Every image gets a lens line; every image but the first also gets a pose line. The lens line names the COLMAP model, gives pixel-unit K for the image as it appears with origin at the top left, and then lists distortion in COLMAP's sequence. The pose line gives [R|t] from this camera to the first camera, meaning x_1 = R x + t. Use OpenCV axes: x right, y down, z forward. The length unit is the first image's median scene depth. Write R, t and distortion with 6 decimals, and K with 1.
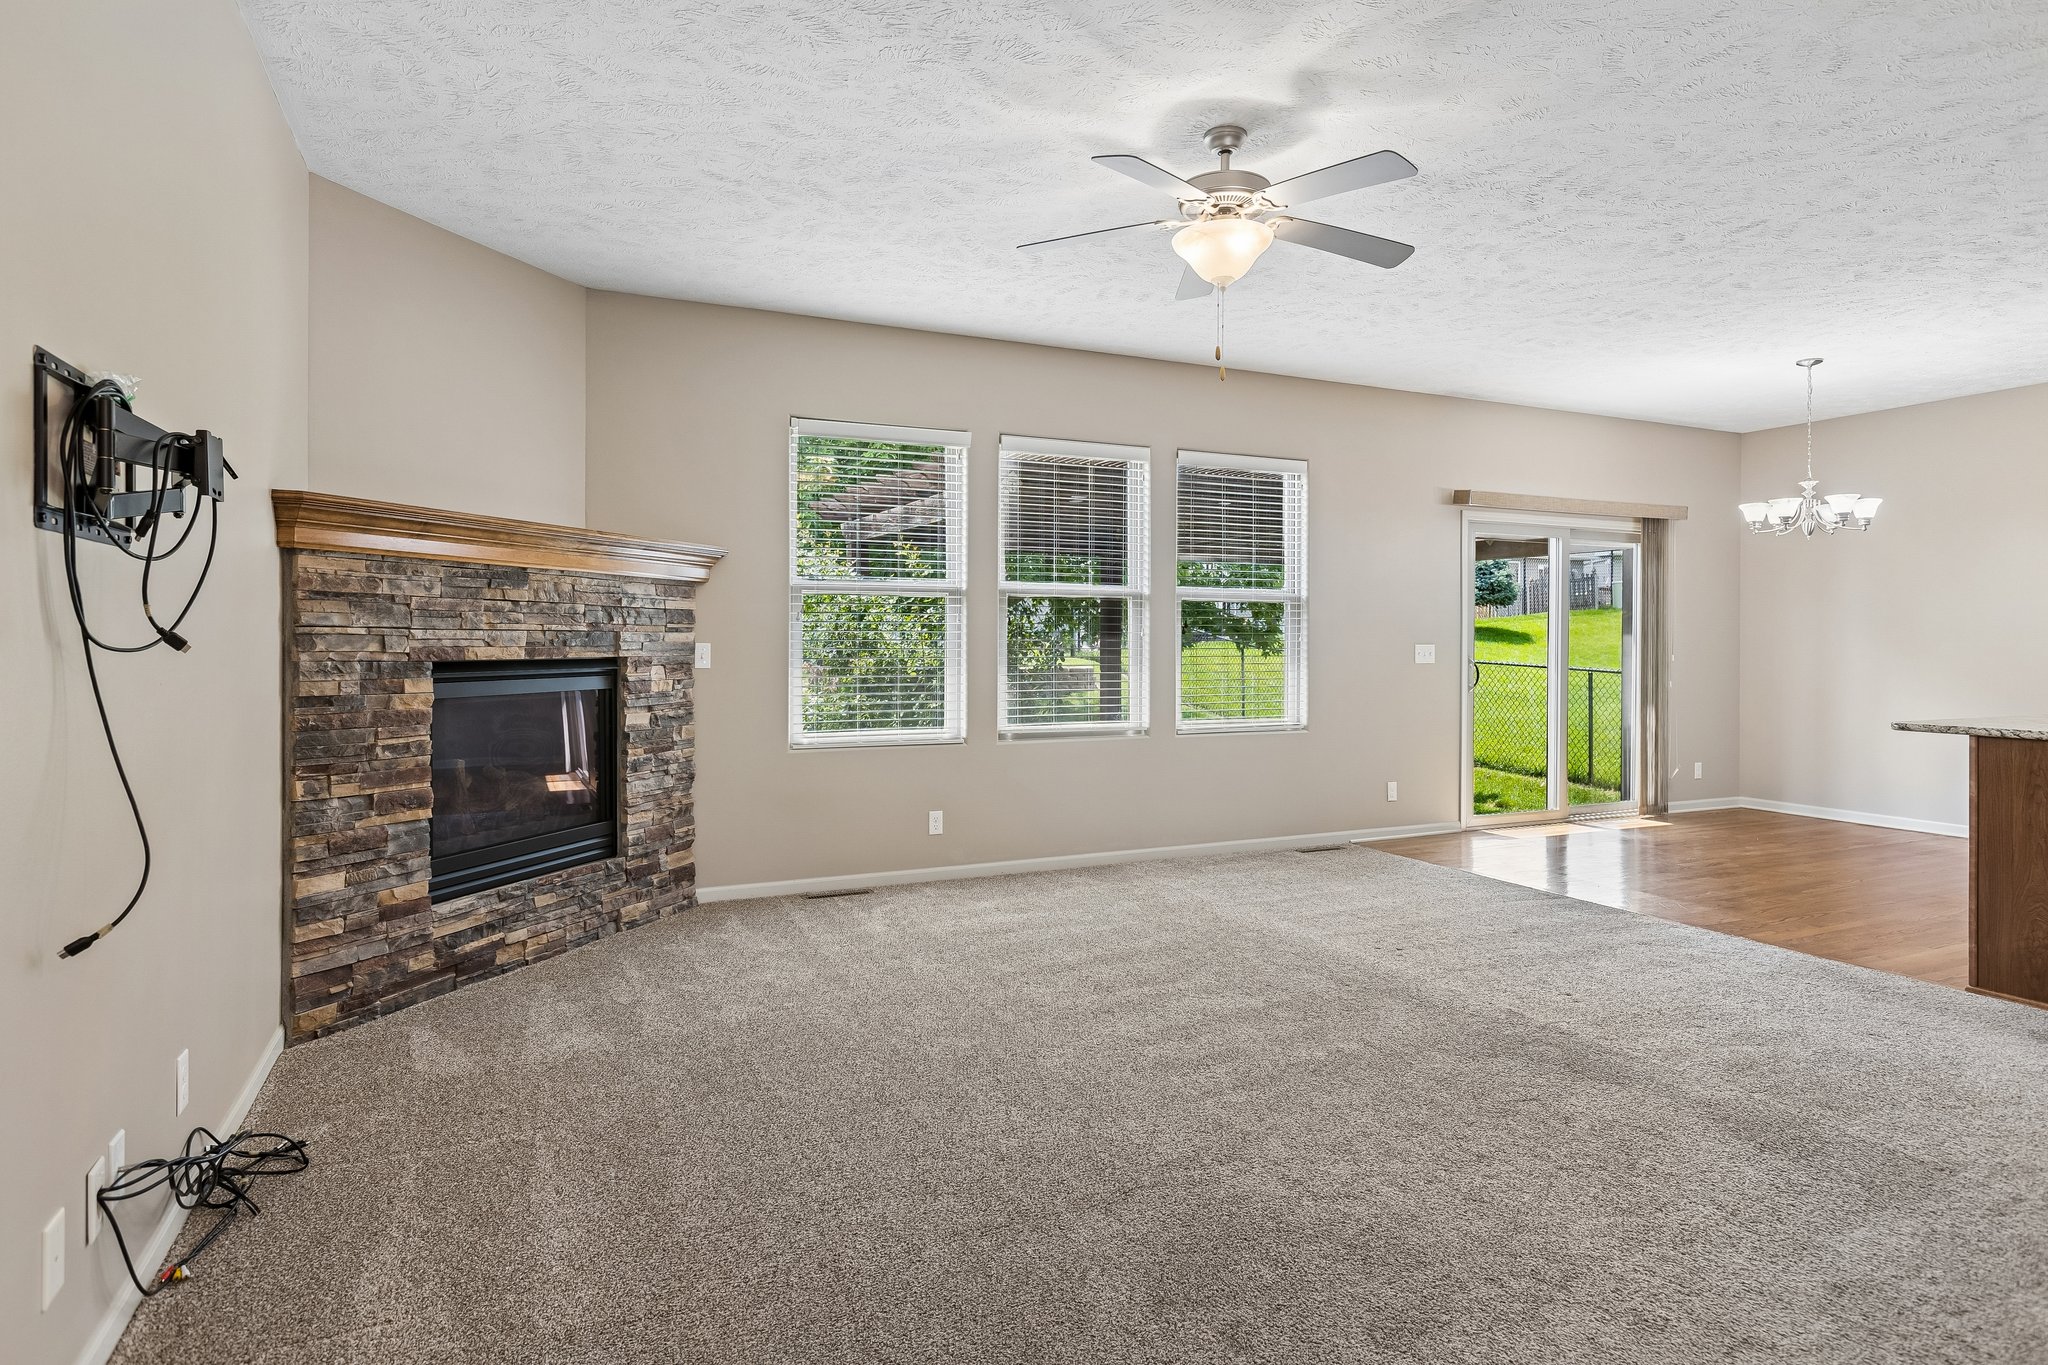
lens RADIAL K [[1143.0, 0, 1040.1], [0, 1143.0, 651.4], [0, 0, 1]] dist [0.028016, -0.000114]
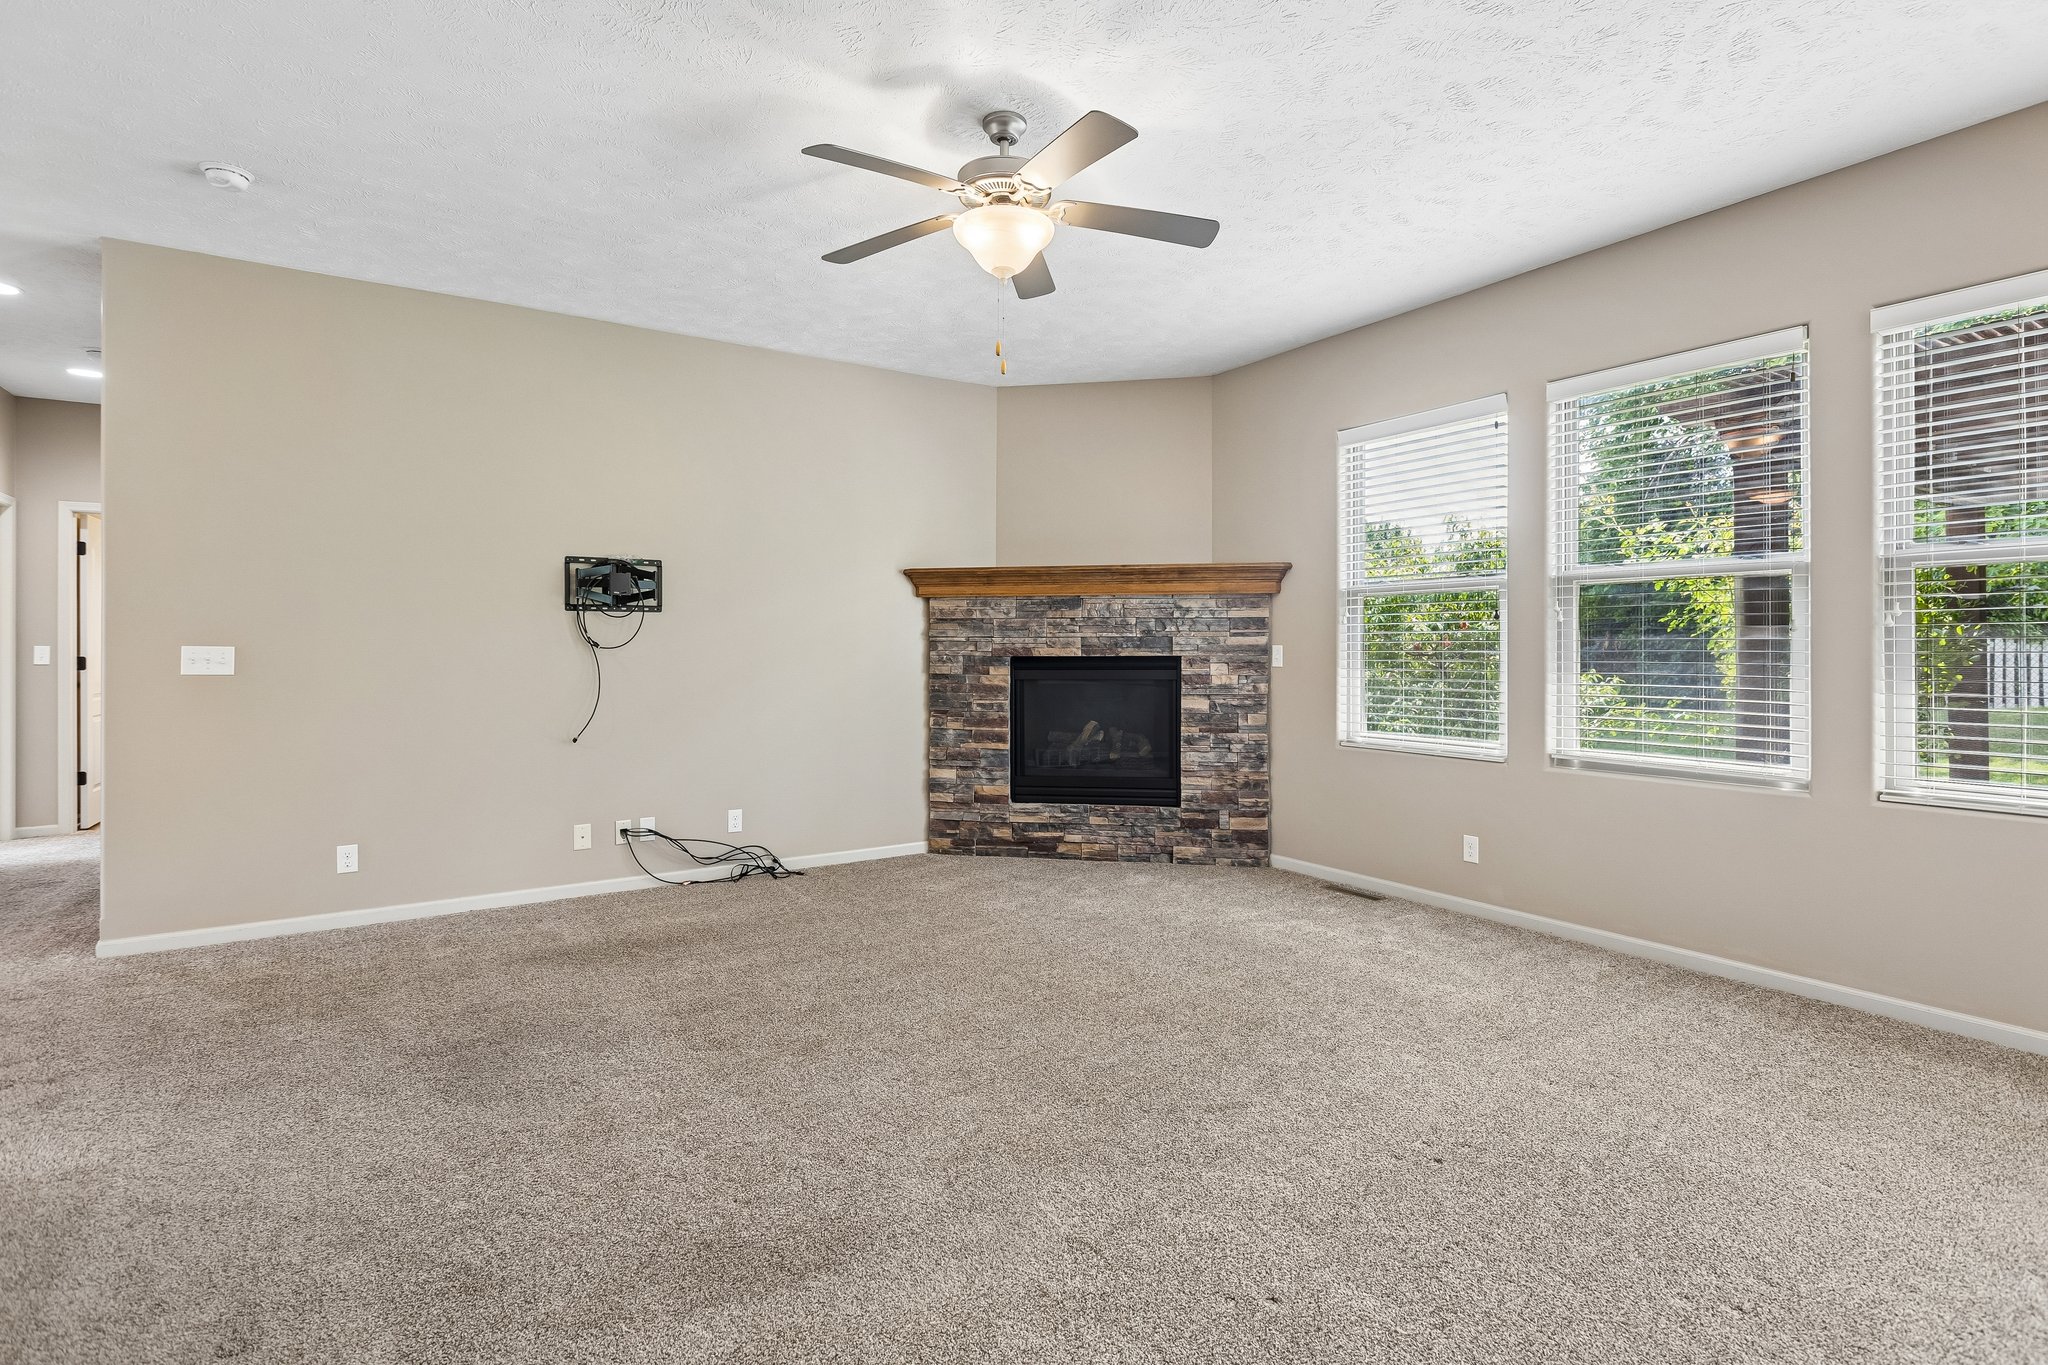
lens RADIAL K [[981.1, 0, 1028.5], [0, 981.1, 642.4], [0, 0, 1]] dist [-0.005165, 0.002272]
pose [[0.140286, -0.007129, -0.990085, 0.826903], [-0.005797, 0.999951, -0.008022, -0.000721], [0.990094, 0.006865, 0.140238, 0.762769]]
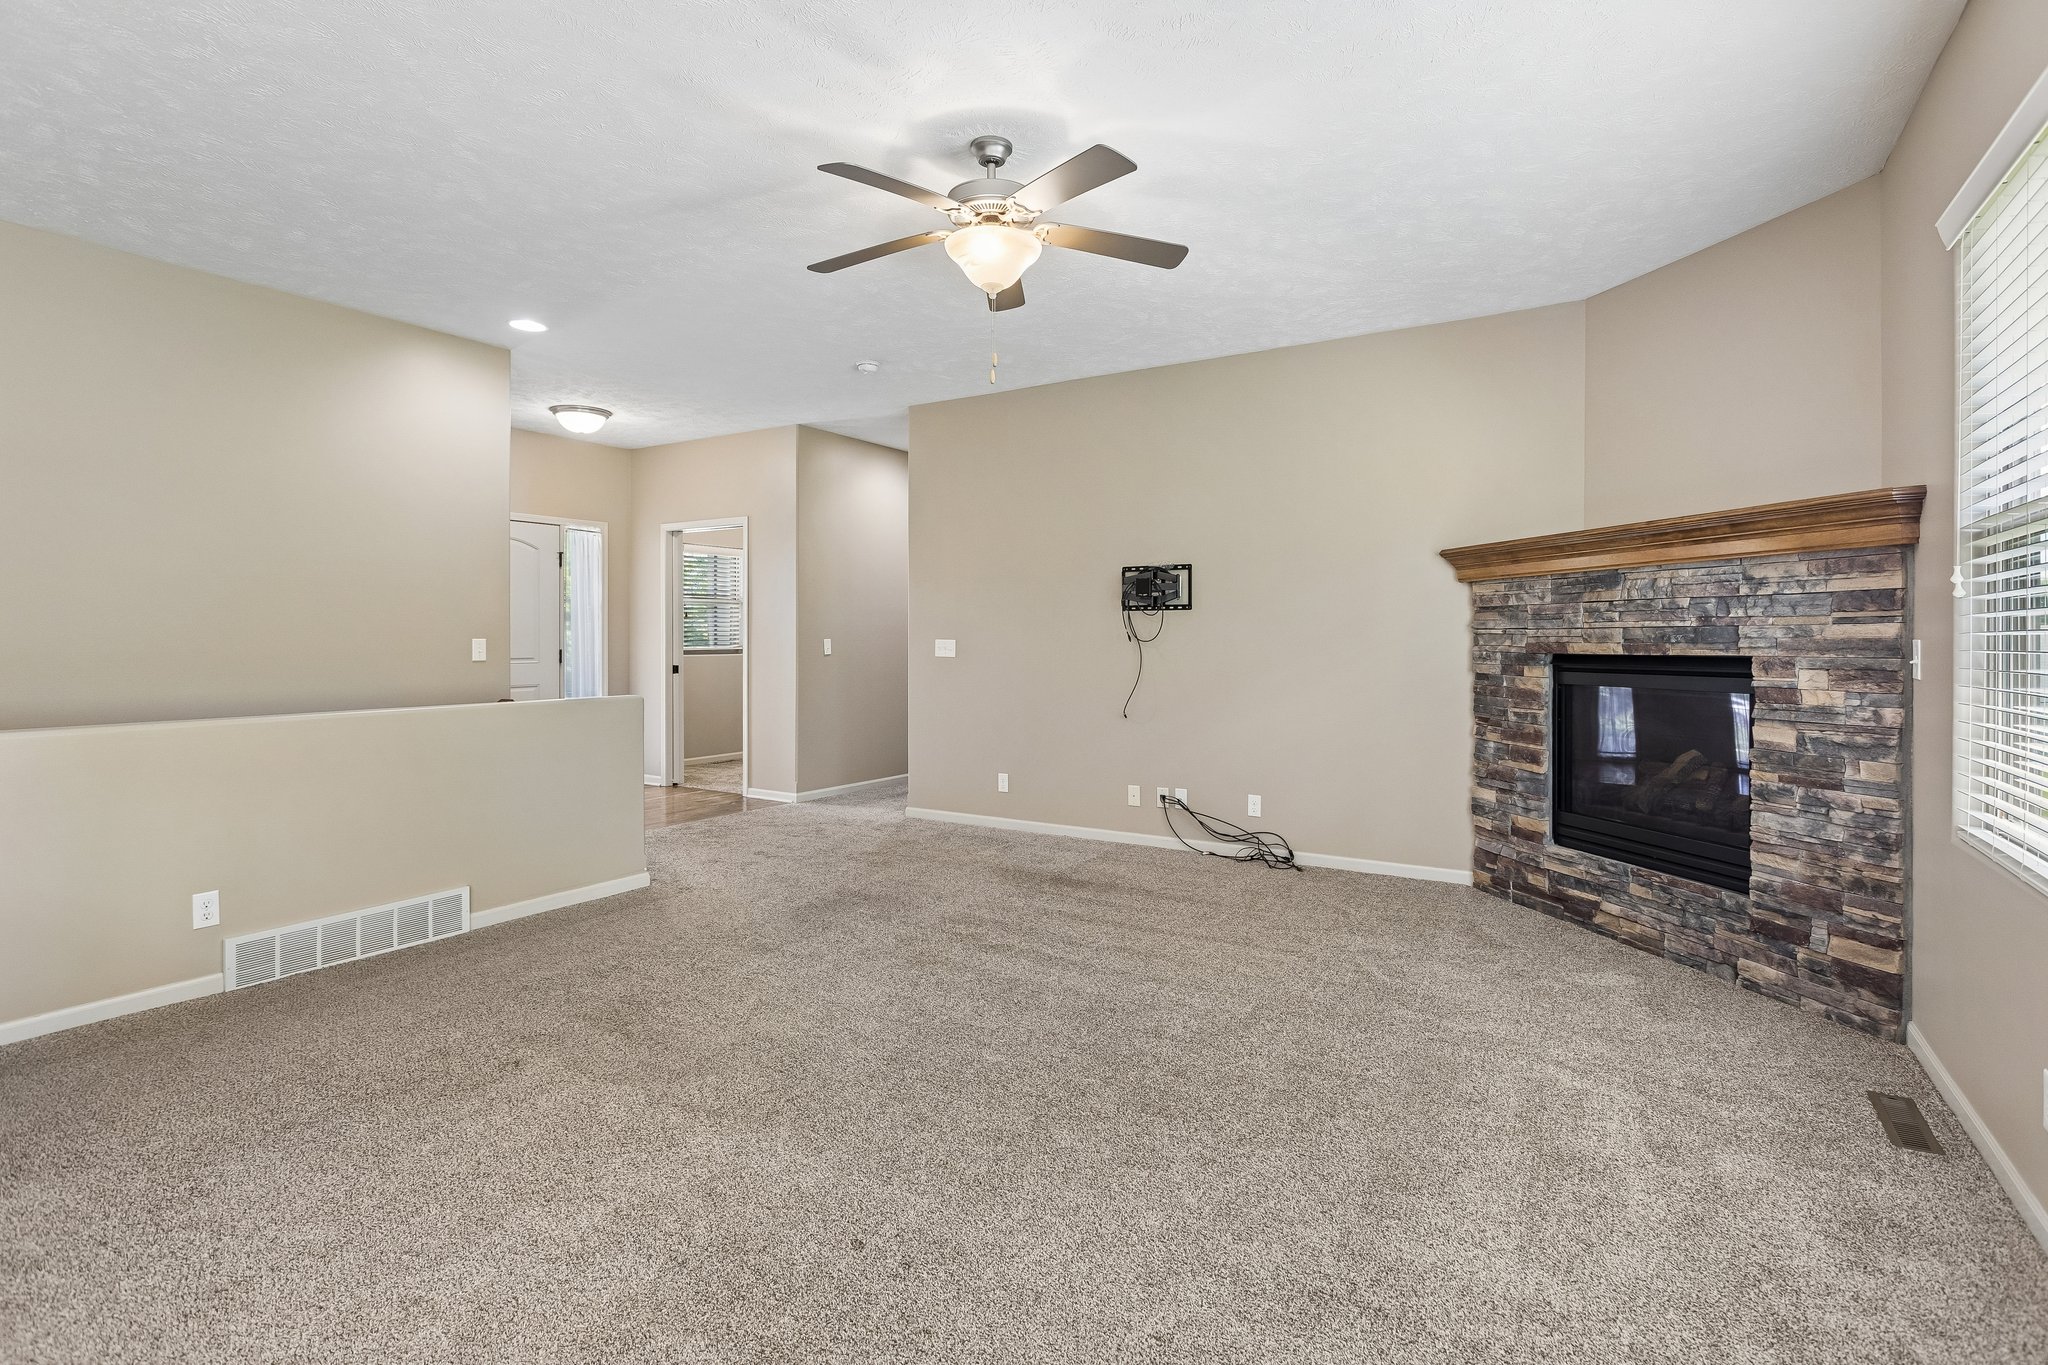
lens RADIAL K [[981.1, 0, 1044.4], [0, 981.1, 637.6], [0, 0, 1]] dist [-0.005165, 0.002272]
pose [[-0.832278, -0.004503, -0.554341, 0.509875], [-0.007000, 0.999973, 0.002387, -0.007603], [0.554315, 0.005867, -0.832286, 1.482200]]
